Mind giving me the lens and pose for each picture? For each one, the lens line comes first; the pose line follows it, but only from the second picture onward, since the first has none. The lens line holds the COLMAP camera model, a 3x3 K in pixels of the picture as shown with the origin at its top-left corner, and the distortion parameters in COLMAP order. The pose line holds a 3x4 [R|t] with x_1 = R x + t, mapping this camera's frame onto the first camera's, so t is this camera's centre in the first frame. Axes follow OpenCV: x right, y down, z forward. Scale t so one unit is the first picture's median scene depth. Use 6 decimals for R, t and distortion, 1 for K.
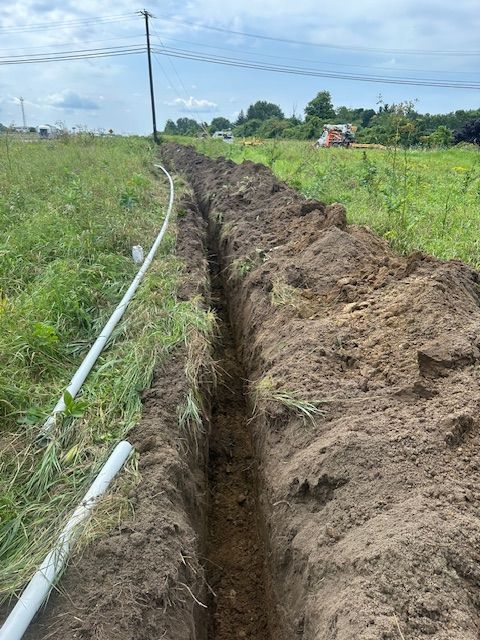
lens RADIAL K [[434.0, 0, 237.9], [0, 434.0, 305.7], [0, 0, 1]] dist [0.086198, -0.127977]
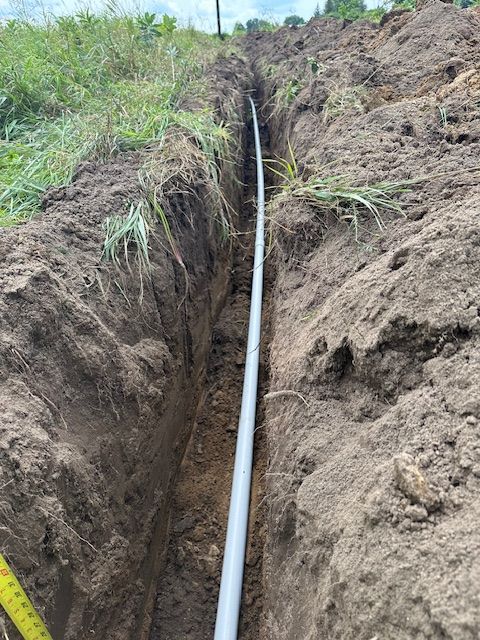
lens RADIAL K [[434.0, 0, 237.9], [0, 434.0, 305.7], [0, 0, 1]] dist [0.086198, -0.127977]
pose [[0.987528, 0.027614, -0.155002, 0.121064], [-0.001223, 0.985815, 0.167830, 0.303844], [0.157438, -0.165547, 0.973554, 0.622971]]
